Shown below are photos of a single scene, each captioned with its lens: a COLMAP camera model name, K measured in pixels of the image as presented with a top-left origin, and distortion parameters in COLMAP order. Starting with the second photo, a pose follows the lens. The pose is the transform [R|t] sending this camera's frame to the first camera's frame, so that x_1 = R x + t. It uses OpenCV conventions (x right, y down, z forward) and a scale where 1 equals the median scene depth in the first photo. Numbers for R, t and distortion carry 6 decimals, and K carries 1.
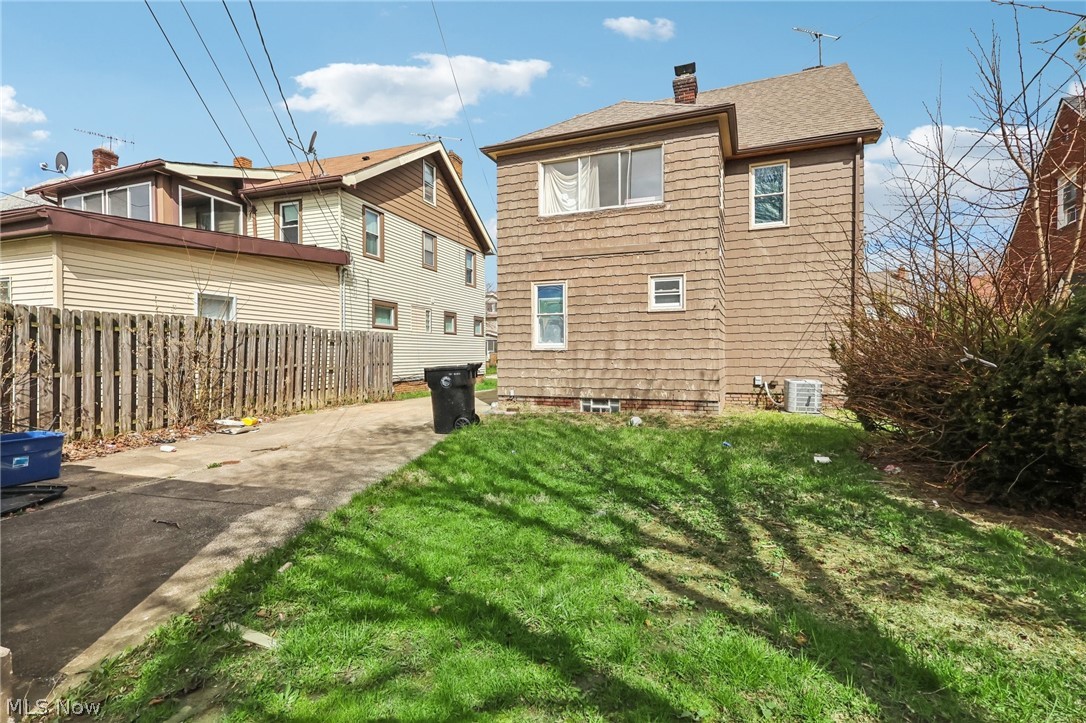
lens RADIAL K [[501.7, 0, 547.9], [0, 501.7, 361.1], [0, 0, 1]] dist [0.003940, 0.000416]
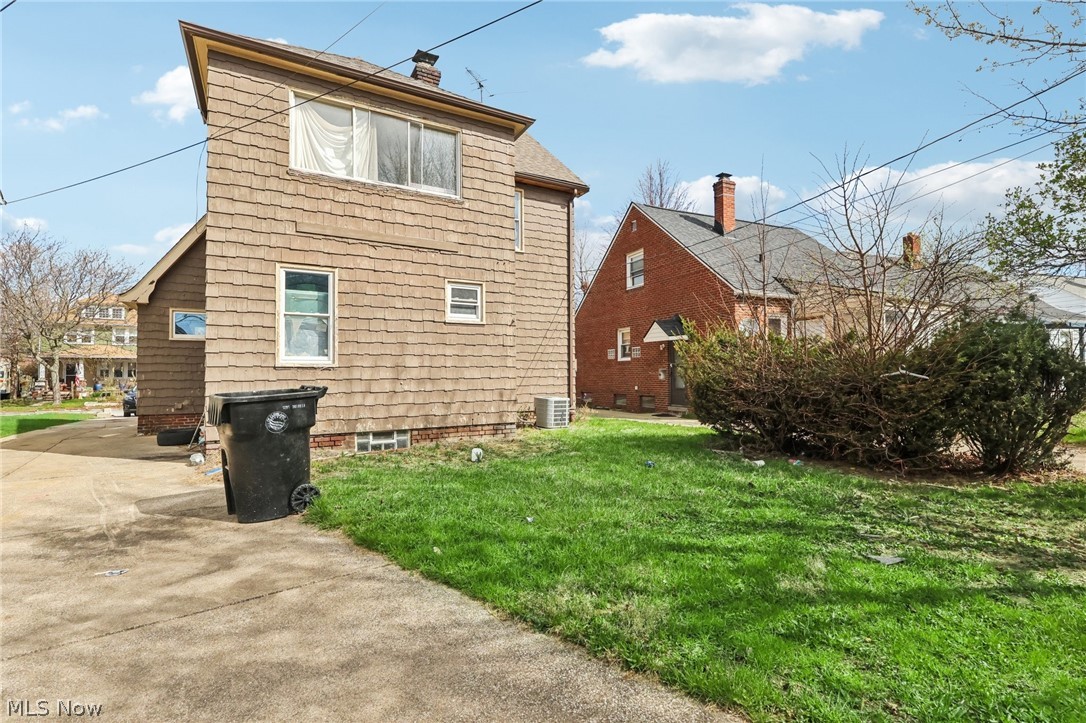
lens RADIAL K [[501.7, 0, 543.7], [0, 501.7, 363.2], [0, 0, 1]] dist [0.003940, 0.000416]
pose [[0.633378, 0.016915, 0.773658, -0.342224], [0.012925, 0.999390, -0.032432, -0.000274], [-0.773735, 0.030542, 0.632773, 0.340857]]
